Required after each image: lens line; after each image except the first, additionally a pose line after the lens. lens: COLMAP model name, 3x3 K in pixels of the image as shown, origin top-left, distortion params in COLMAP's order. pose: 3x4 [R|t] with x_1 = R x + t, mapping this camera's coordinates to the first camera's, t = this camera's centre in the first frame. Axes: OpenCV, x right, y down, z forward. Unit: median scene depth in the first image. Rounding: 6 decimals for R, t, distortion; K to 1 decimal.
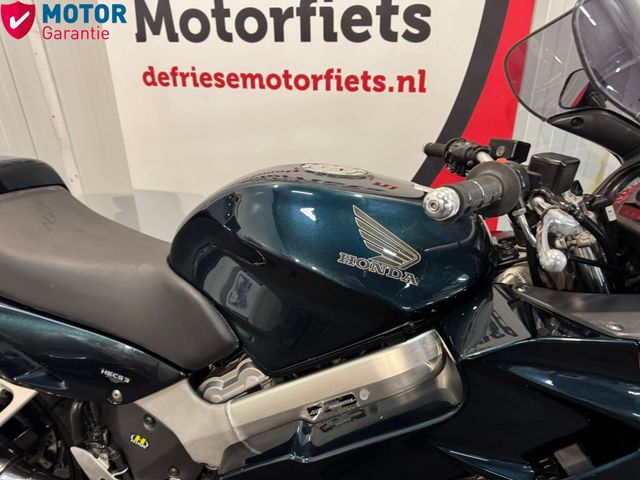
lens RADIAL K [[455.4, 0, 314.1], [0, 455.4, 233.7], [0, 0, 1]] dist [0.040713, -0.066346]
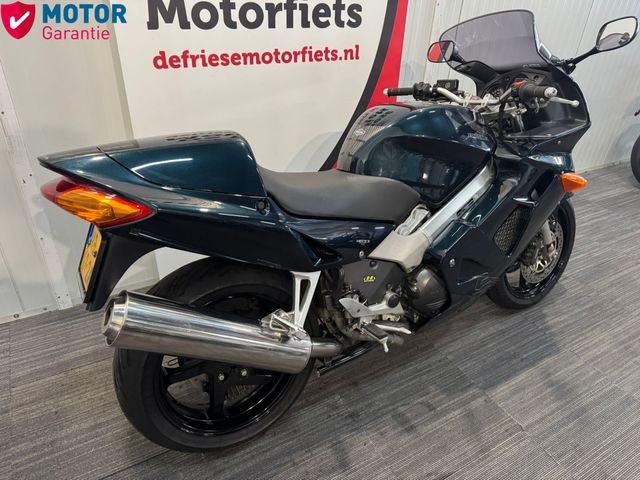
lens RADIAL K [[471.8, 0, 326.3], [0, 471.8, 238.2], [0, 0, 1]] dist [0.034764, -0.007664]
pose [[0.711080, -0.306324, 0.632875, -1.087312], [0.255410, 0.951155, 0.173407, -0.027340], [-0.655080, 0.038336, 0.754586, -0.159776]]
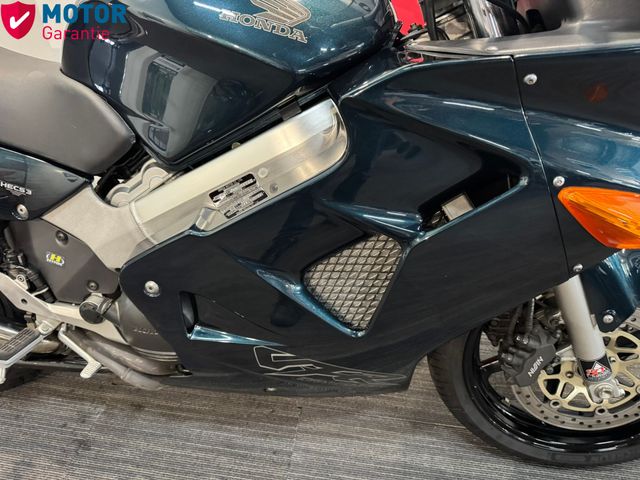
lens RADIAL K [[463.1, 0, 322.9], [0, 463.1, 243.3], [0, 0, 1]] dist [0.020112, -0.057224]
pose [[0.997232, -0.047063, 0.057554, 0.095853], [0.035814, 0.982487, 0.182855, 0.178502], [-0.065151, -0.180288, 0.981454, -0.006858]]
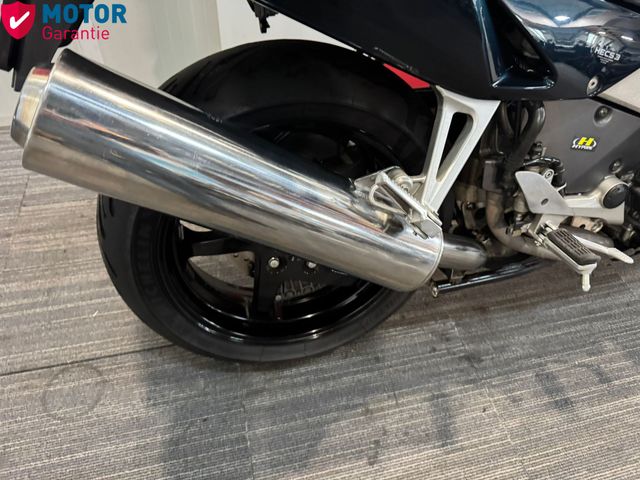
lens RADIAL K [[459.5, 0, 320.0], [0, 459.5, 240.0], [0, 0, 1]] dist [0.037624, -0.056551]
pose [[0.883942, -0.292909, 0.364487, -0.816063], [0.140557, 0.909884, 0.390326, 0.148615], [-0.445971, -0.293794, 0.845455, 0.309264]]
